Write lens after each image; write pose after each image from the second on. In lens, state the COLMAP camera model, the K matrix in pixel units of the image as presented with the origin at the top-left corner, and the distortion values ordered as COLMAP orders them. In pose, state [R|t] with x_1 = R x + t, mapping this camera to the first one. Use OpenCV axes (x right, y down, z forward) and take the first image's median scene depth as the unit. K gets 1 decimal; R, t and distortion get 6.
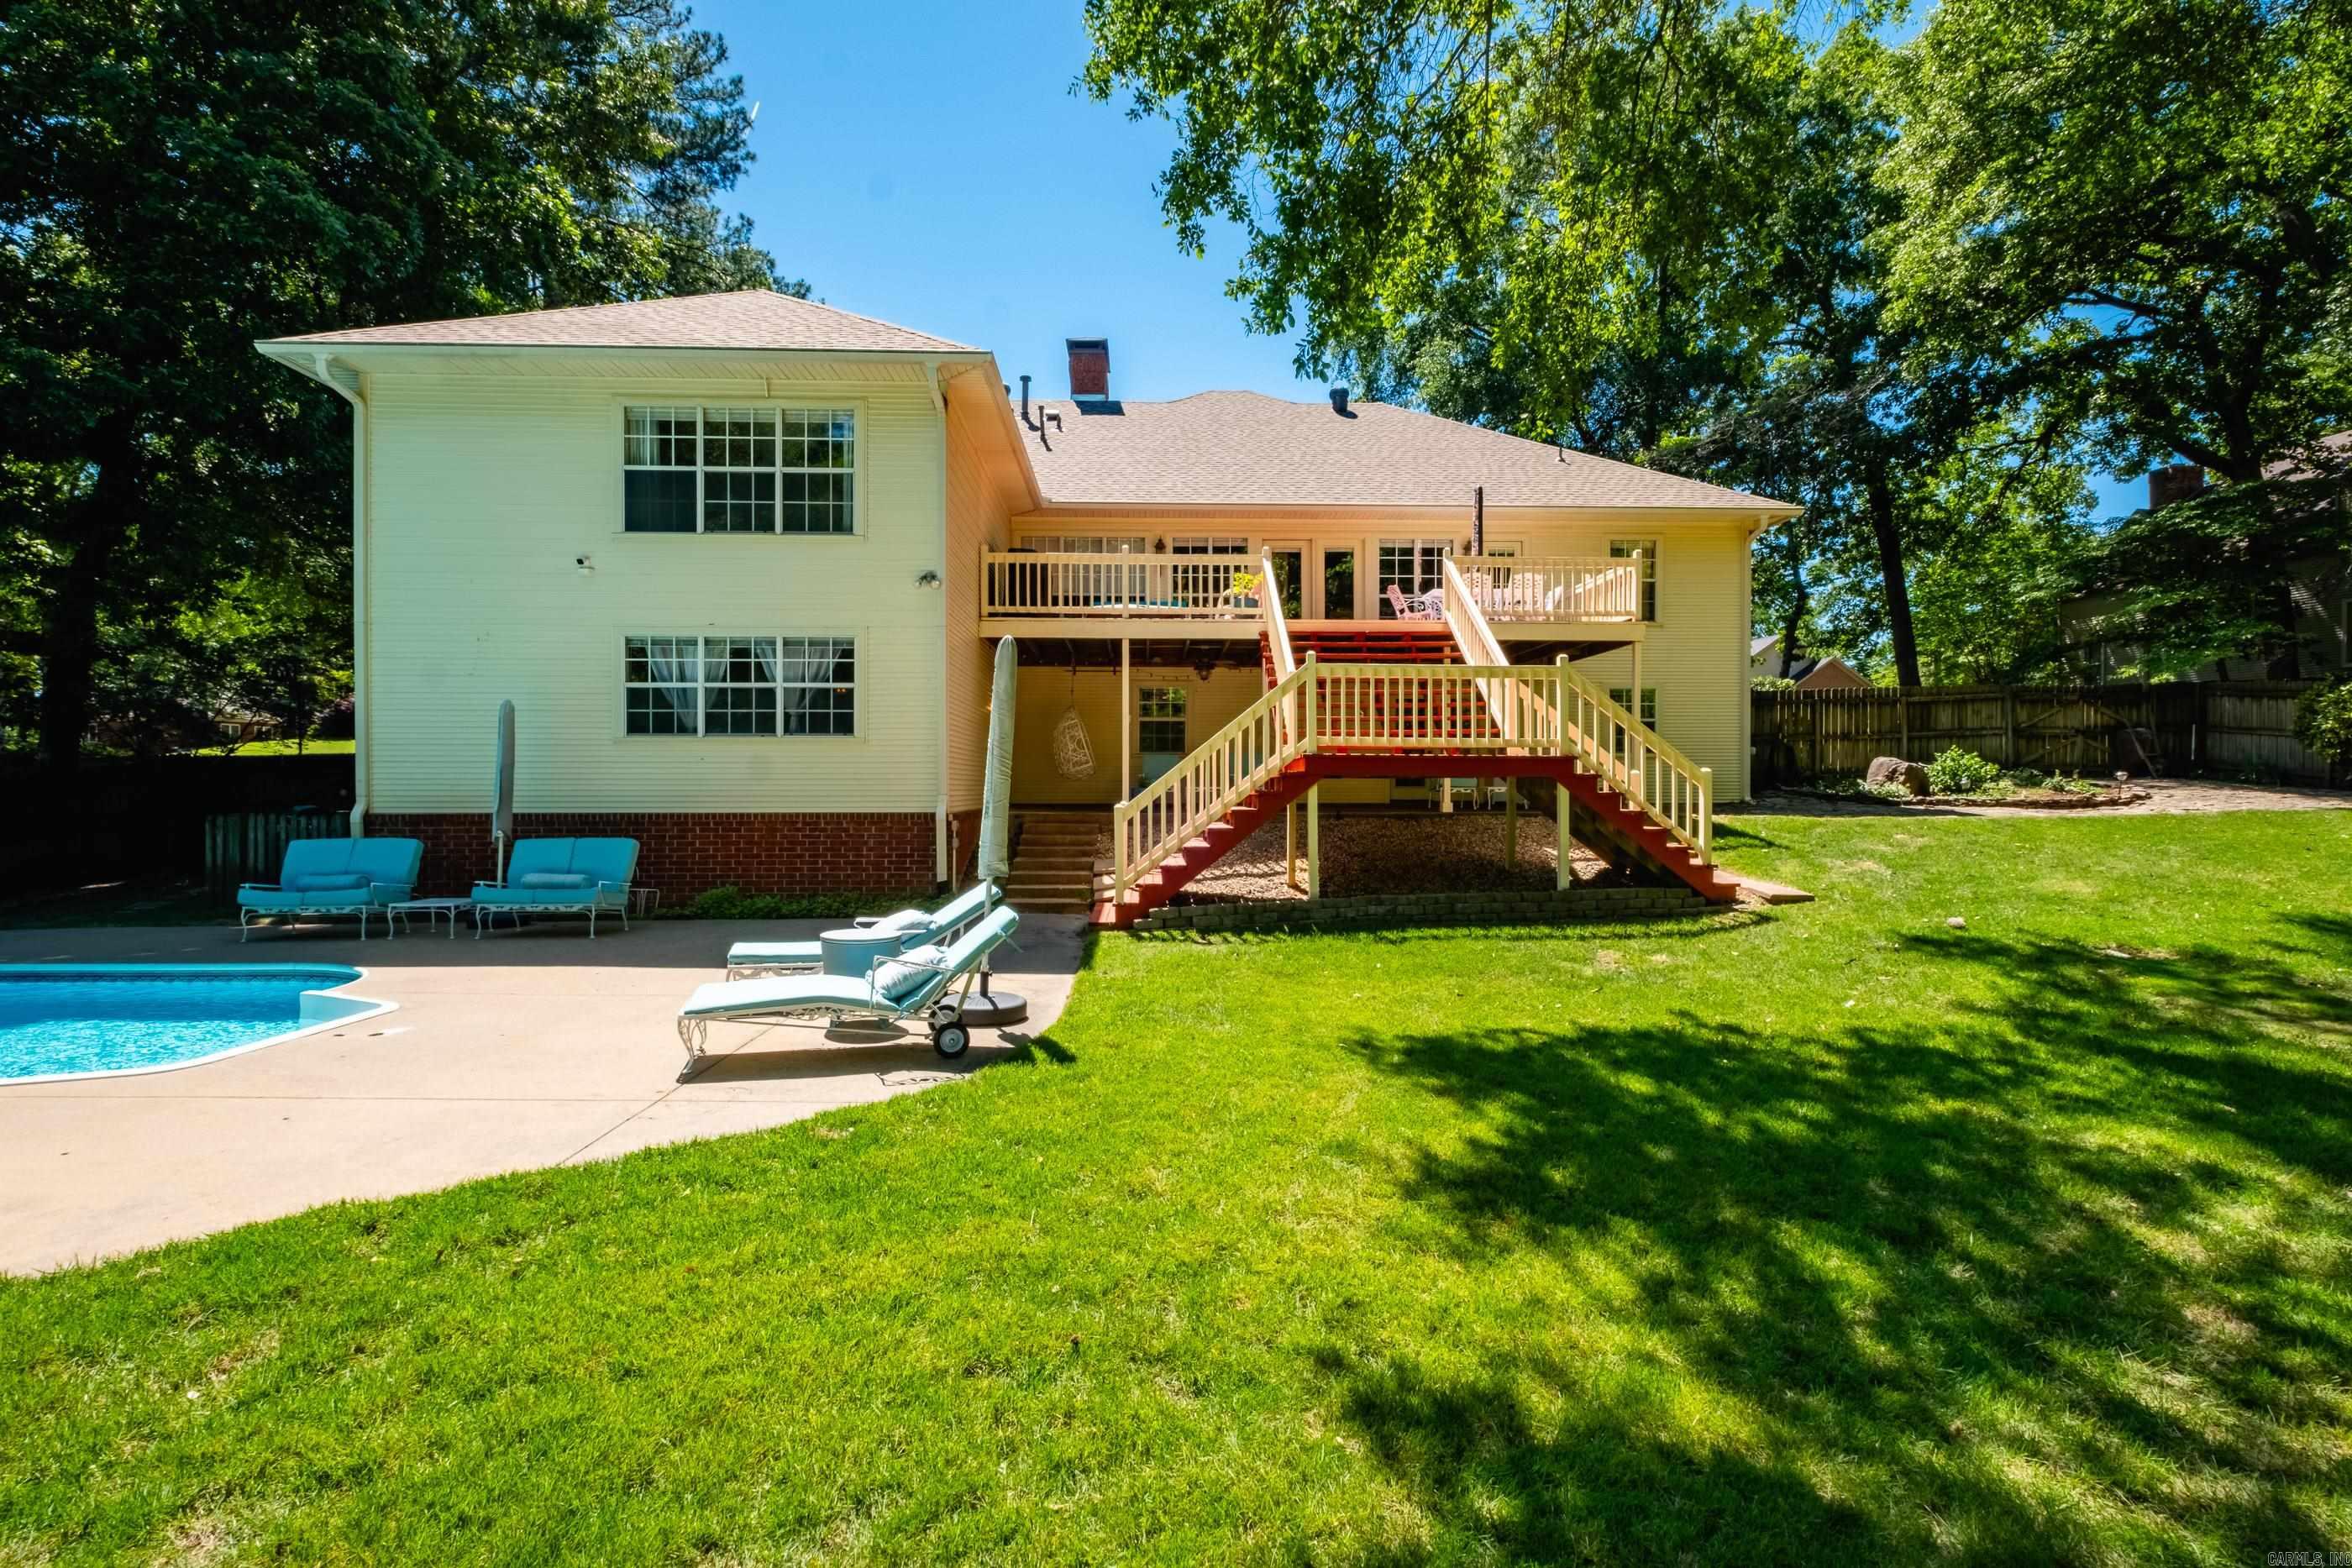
lens RADIAL K [[1027.7, 0, 1176.0], [0, 1027.7, 784.0], [0, 0, 1]] dist [0.010749, -0.005582]
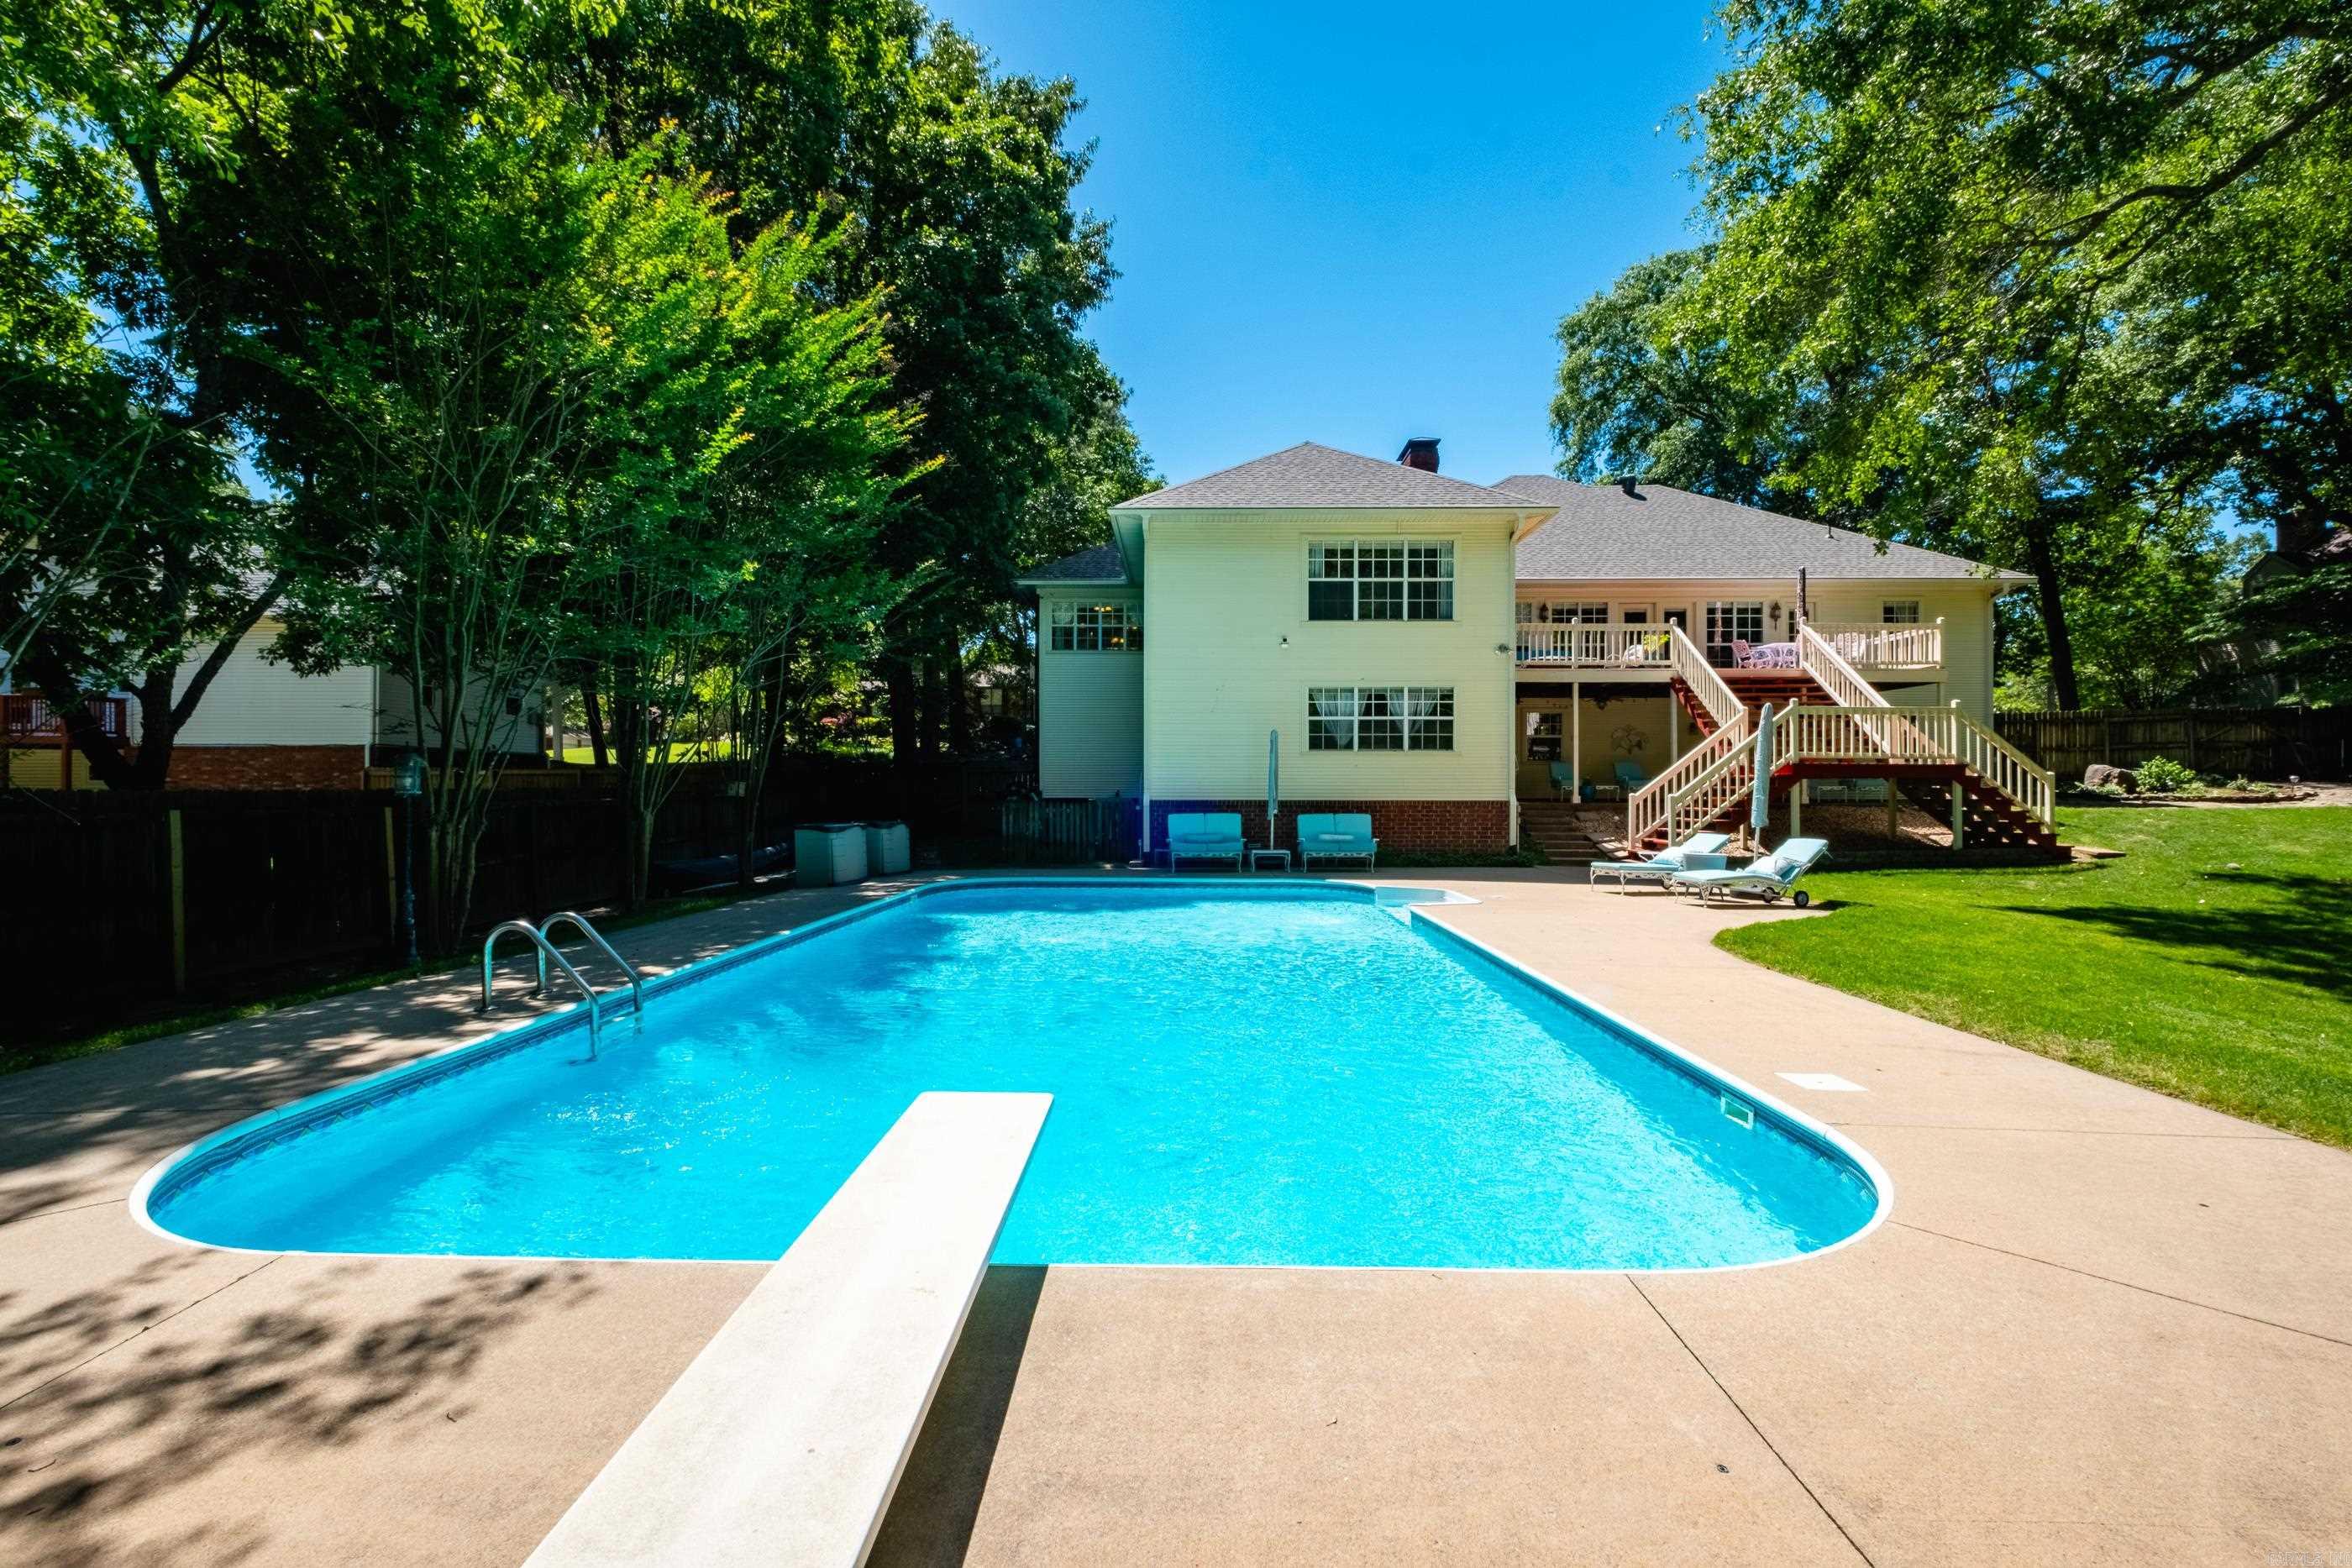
lens RADIAL K [[1001.1, 0, 1180.8], [0, 1001.1, 786.1], [0, 0, 1]] dist [0.010351, -0.007256]
pose [[0.998693, 0.002276, -0.051053, -0.643663], [-0.002375, 0.999995, -0.001867, 0.010169], [0.051048, 0.001986, 0.998694, -0.523570]]
